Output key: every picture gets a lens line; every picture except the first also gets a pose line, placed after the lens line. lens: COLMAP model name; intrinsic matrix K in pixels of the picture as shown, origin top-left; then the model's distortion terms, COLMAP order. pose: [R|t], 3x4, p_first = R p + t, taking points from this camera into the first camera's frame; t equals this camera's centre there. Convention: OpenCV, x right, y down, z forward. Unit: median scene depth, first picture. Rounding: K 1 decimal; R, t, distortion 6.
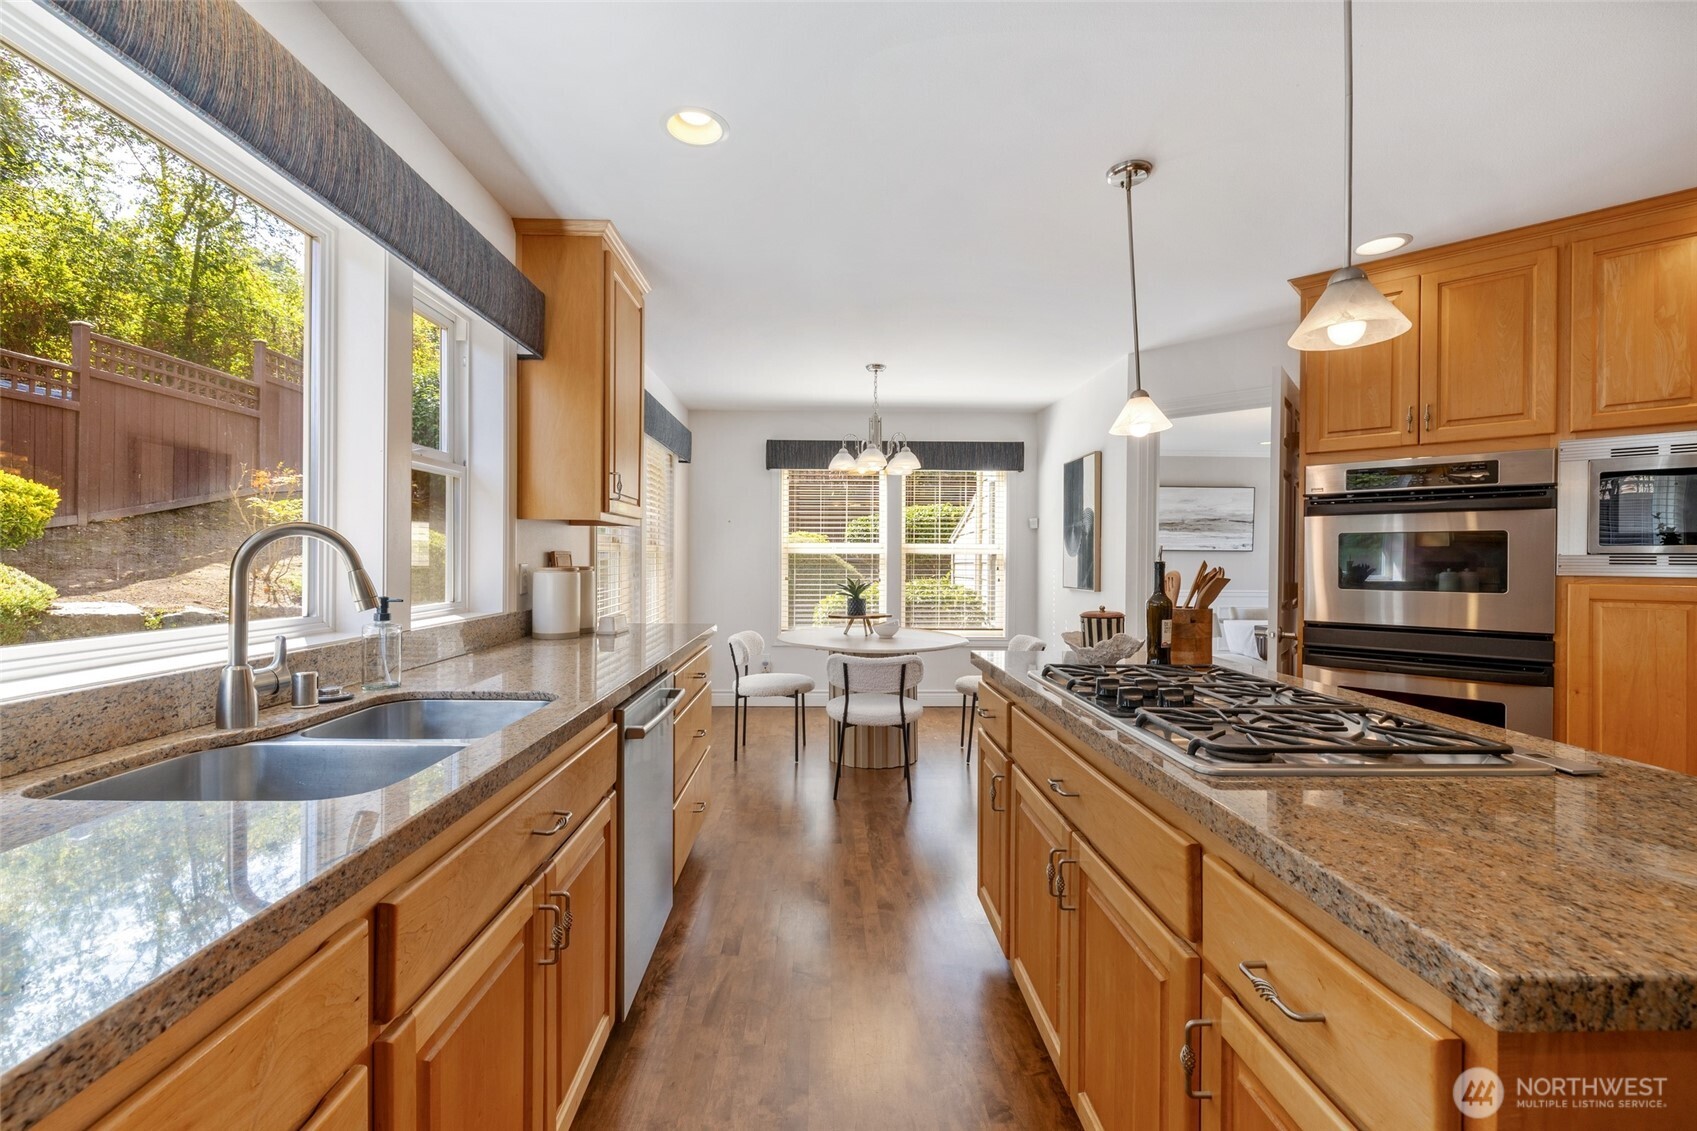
lens RADIAL K [[732.7, 0, 852.9], [0, 732.7, 557.5], [0, 0, 1]] dist [0.002253, 0.000376]
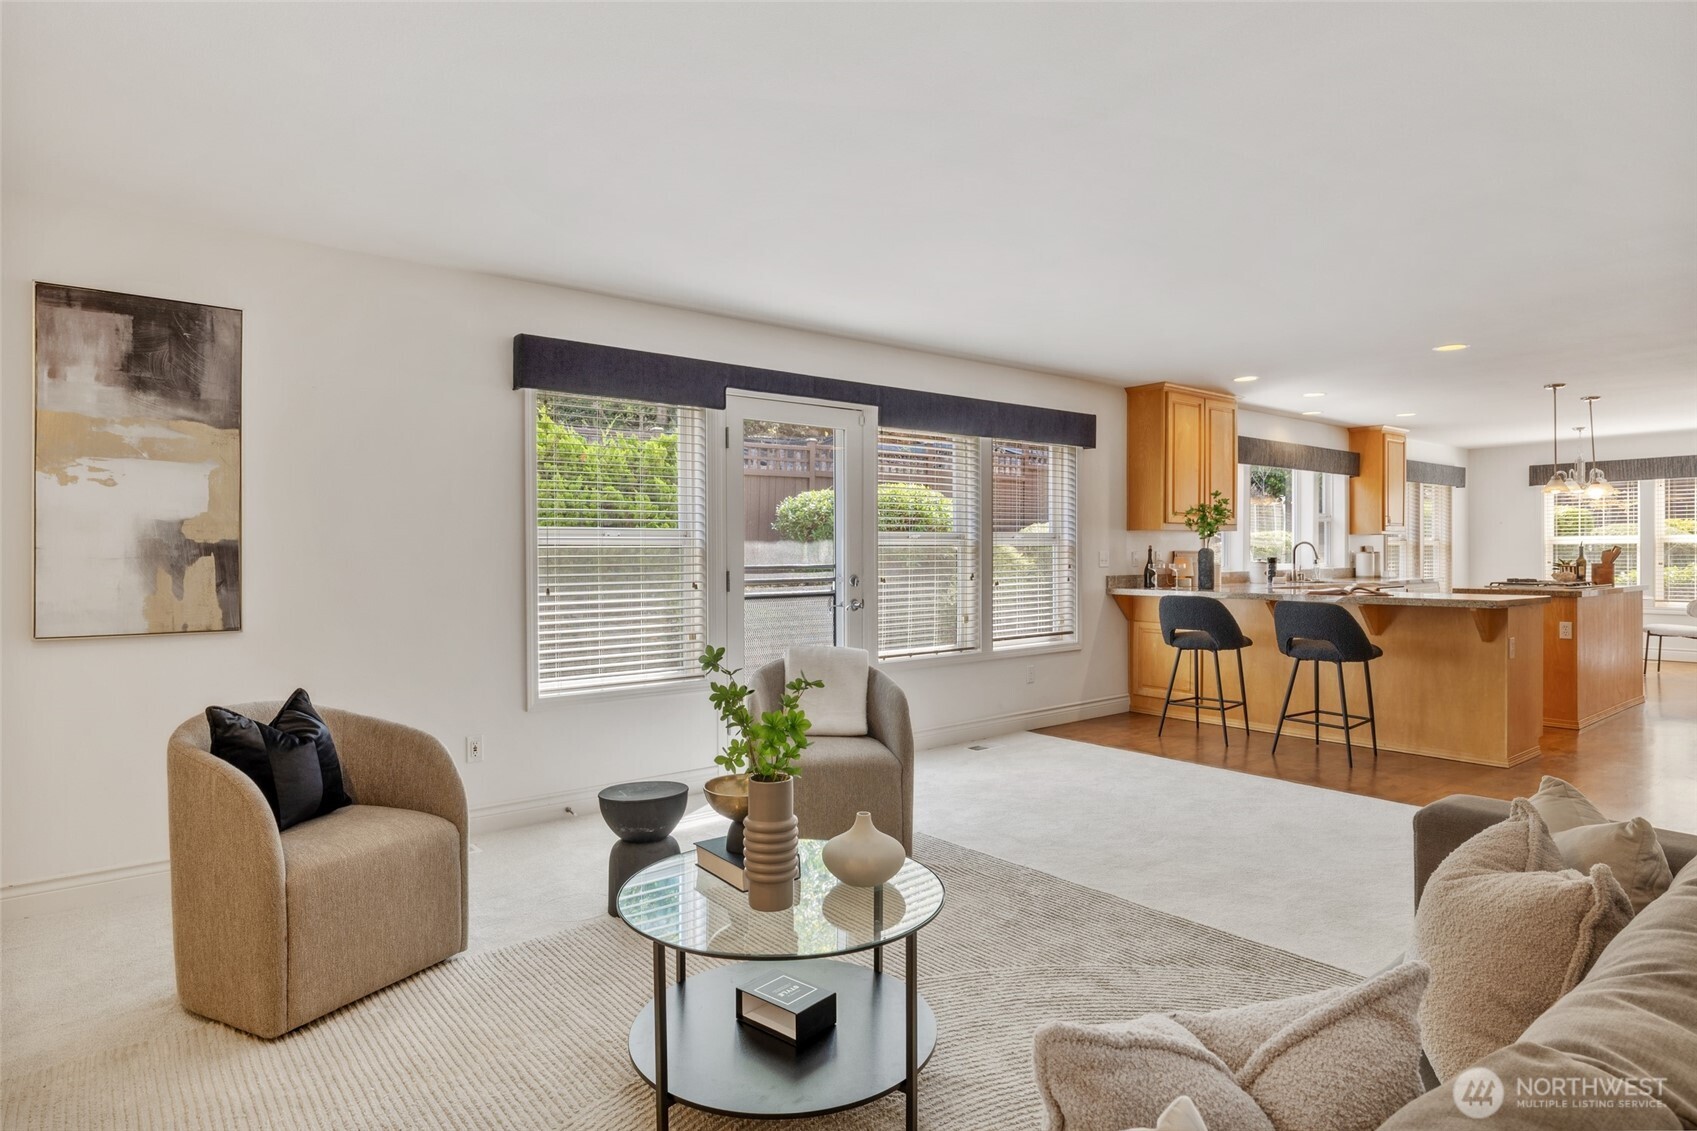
lens RADIAL K [[946.2, 0, 848.5], [0, 946.2, 565.5], [0, 0, 1]] dist [-0.000280, -0.000535]
pose [[0.605342, 0.003044, -0.795959, 1.255757], [0.007385, 0.999928, 0.009440, 0.017233], [0.795931, -0.011593, 0.605276, -2.705015]]
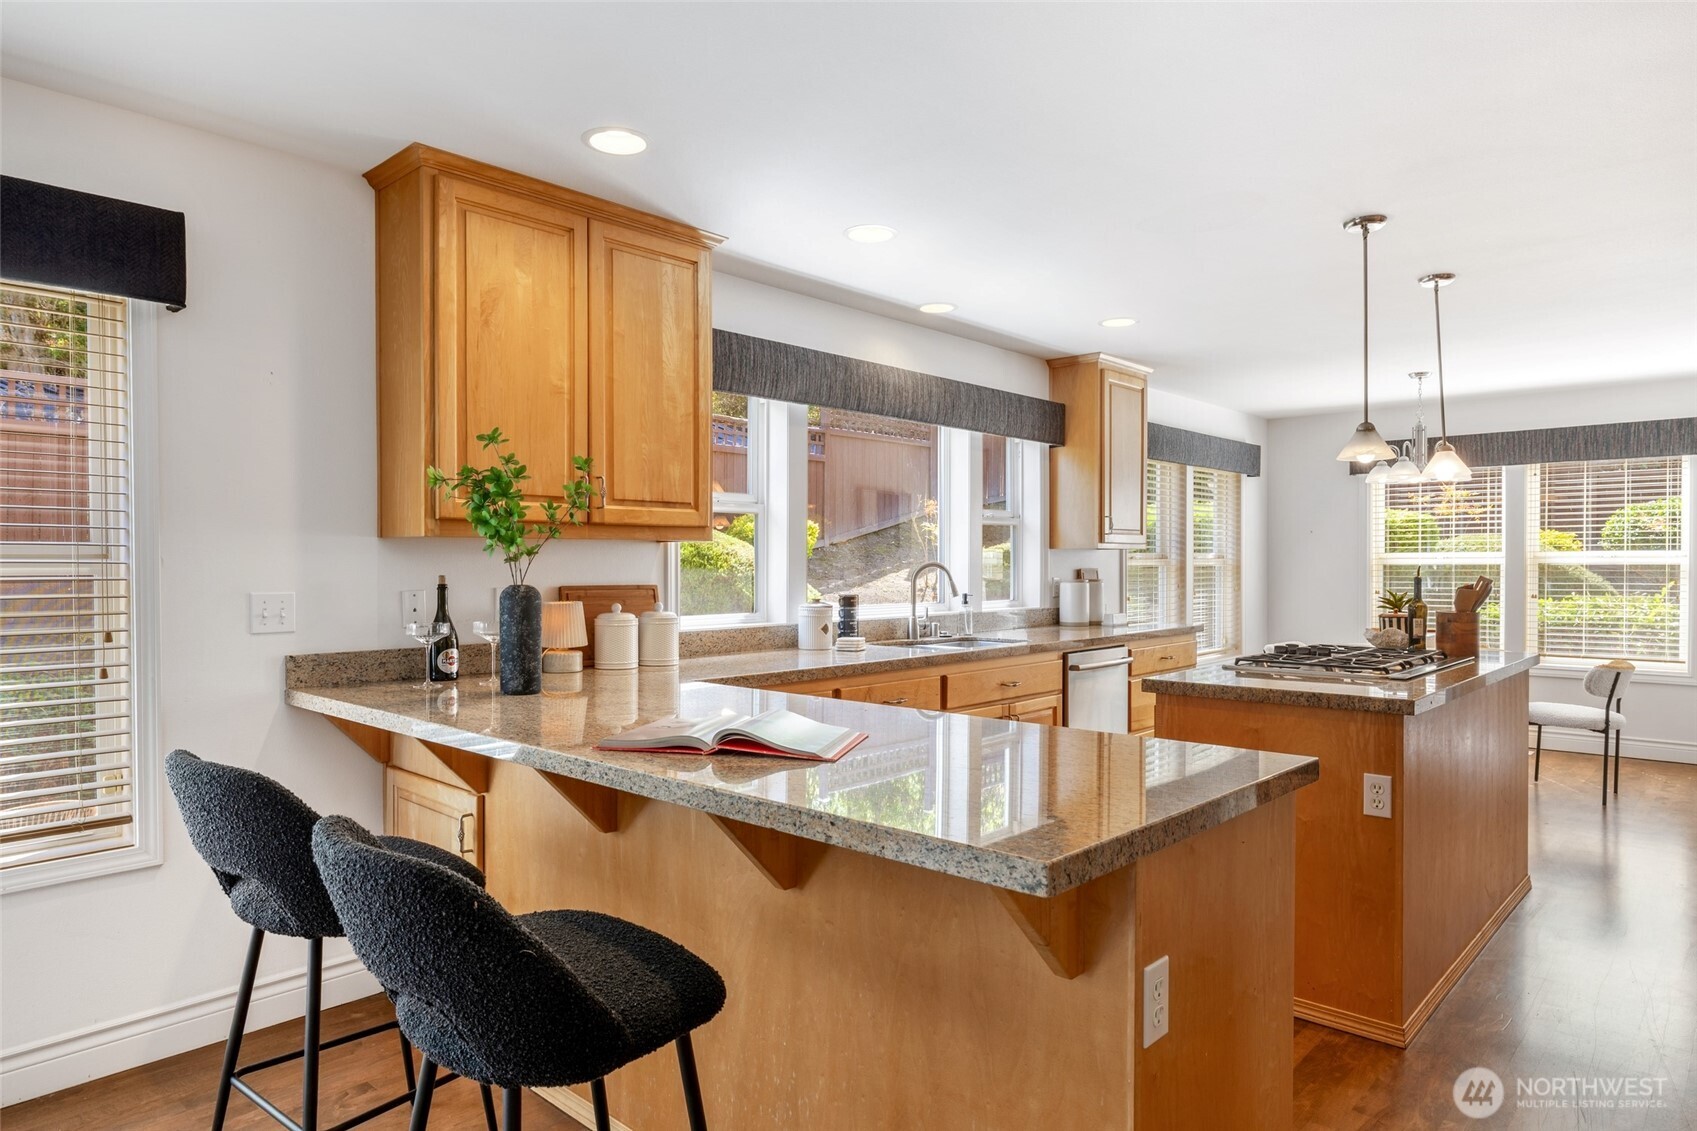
lens RADIAL K [[1050.8, 0, 850.6], [0, 1050.8, 582.1], [0, 0, 1]] dist [0.008626, 0.001880]
pose [[0.723038, 0.005394, -0.690788, 0.793950], [0.005490, 0.999893, 0.013554, -0.014414], [0.690787, -0.013592, 0.722931, -0.930005]]
